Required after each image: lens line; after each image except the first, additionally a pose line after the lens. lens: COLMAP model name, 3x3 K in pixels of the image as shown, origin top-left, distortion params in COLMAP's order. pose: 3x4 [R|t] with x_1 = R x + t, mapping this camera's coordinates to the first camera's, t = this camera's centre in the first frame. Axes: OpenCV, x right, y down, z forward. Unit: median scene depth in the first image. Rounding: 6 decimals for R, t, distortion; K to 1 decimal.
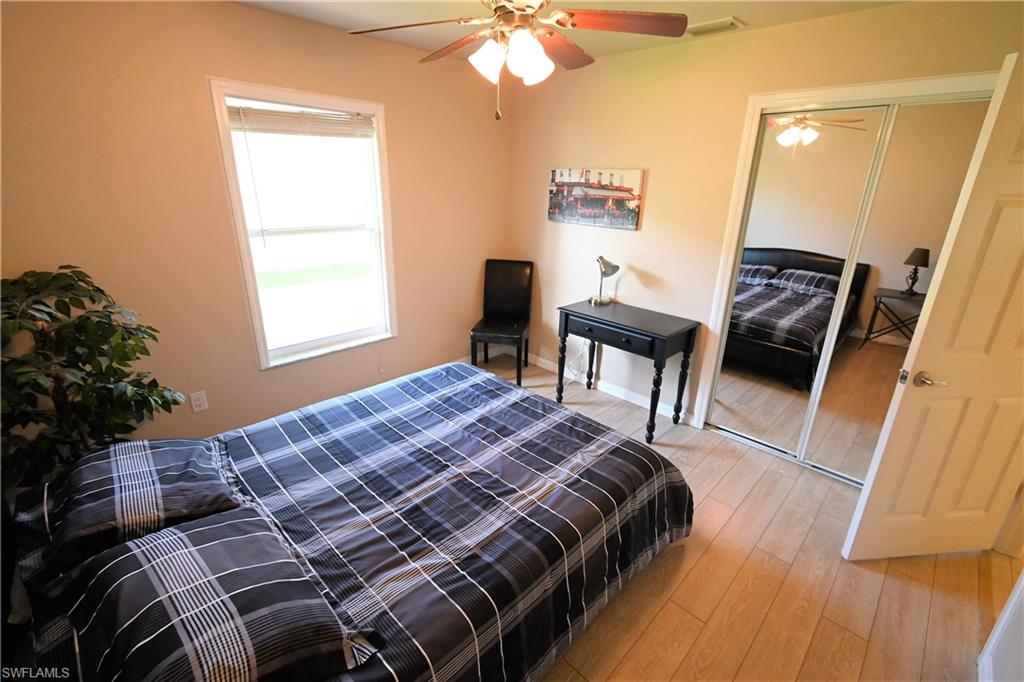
lens RADIAL K [[457.1, 0, 518.0], [0, 457.1, 336.2], [0, 0, 1]] dist [0.015550, -0.006695]
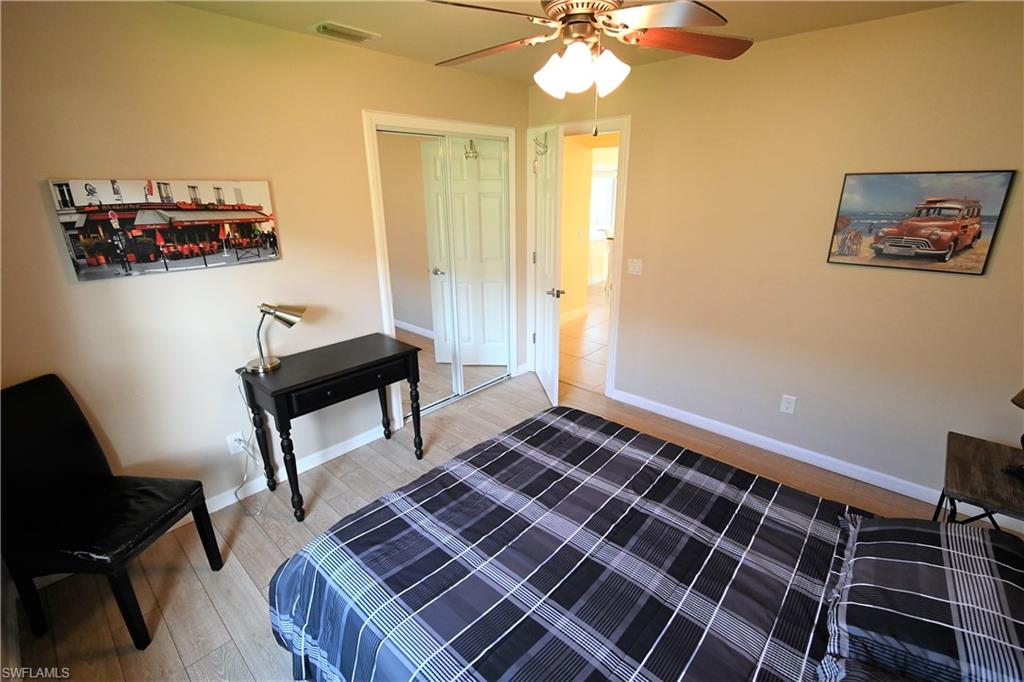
lens RADIAL K [[457.1, 0, 518.0], [0, 457.1, 336.2], [0, 0, 1]] dist [0.015550, -0.006695]
pose [[-0.040966, -0.335376, 0.941193, -0.512839], [0.334610, 0.882986, 0.329199, -0.231048], [-0.941466, 0.328418, 0.076047, 0.591963]]
